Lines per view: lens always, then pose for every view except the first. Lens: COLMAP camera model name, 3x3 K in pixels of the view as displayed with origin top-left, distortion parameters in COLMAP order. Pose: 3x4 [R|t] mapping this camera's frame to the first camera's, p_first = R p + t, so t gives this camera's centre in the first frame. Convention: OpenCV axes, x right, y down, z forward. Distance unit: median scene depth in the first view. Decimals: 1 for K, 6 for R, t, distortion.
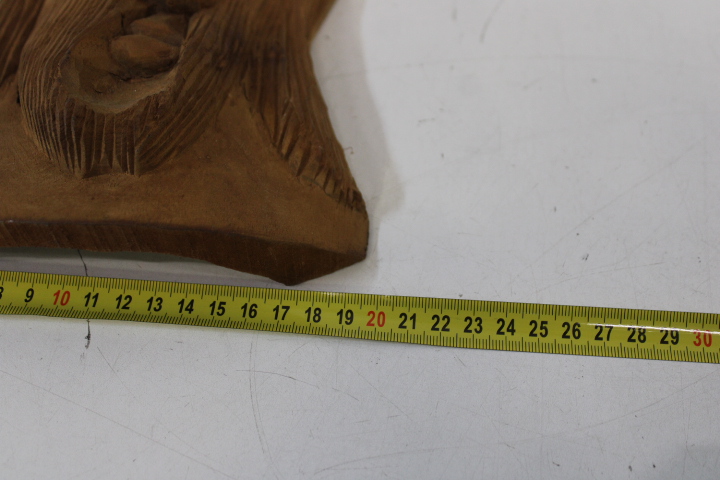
lens RADIAL K [[870.8, 0, 363.3], [0, 870.8, 238.3], [0, 0, 1]] dist [-0.064763, 0.000000]
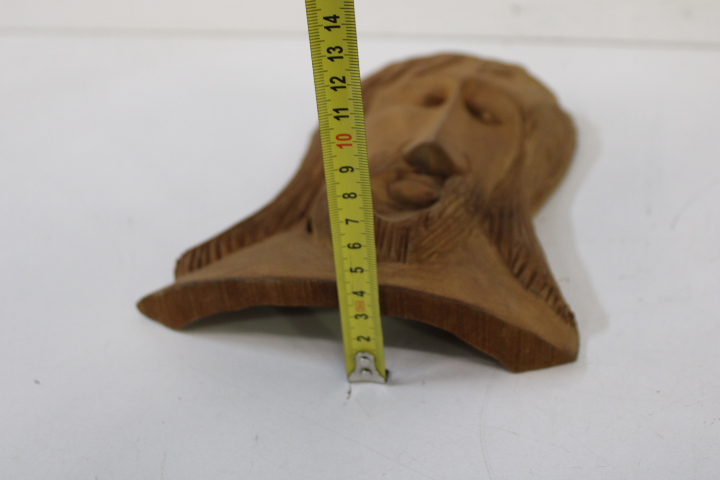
lens RADIAL K [[870.8, 0, 362.0], [0, 870.8, 242.7], [0, 0, 1]] dist [-0.064763, 0.000000]
pose [[0.979223, 0.064051, -0.192406, -0.070739], [-0.128034, 0.931059, -0.341668, 0.329465], [0.157258, 0.359203, 0.919915, -0.220946]]
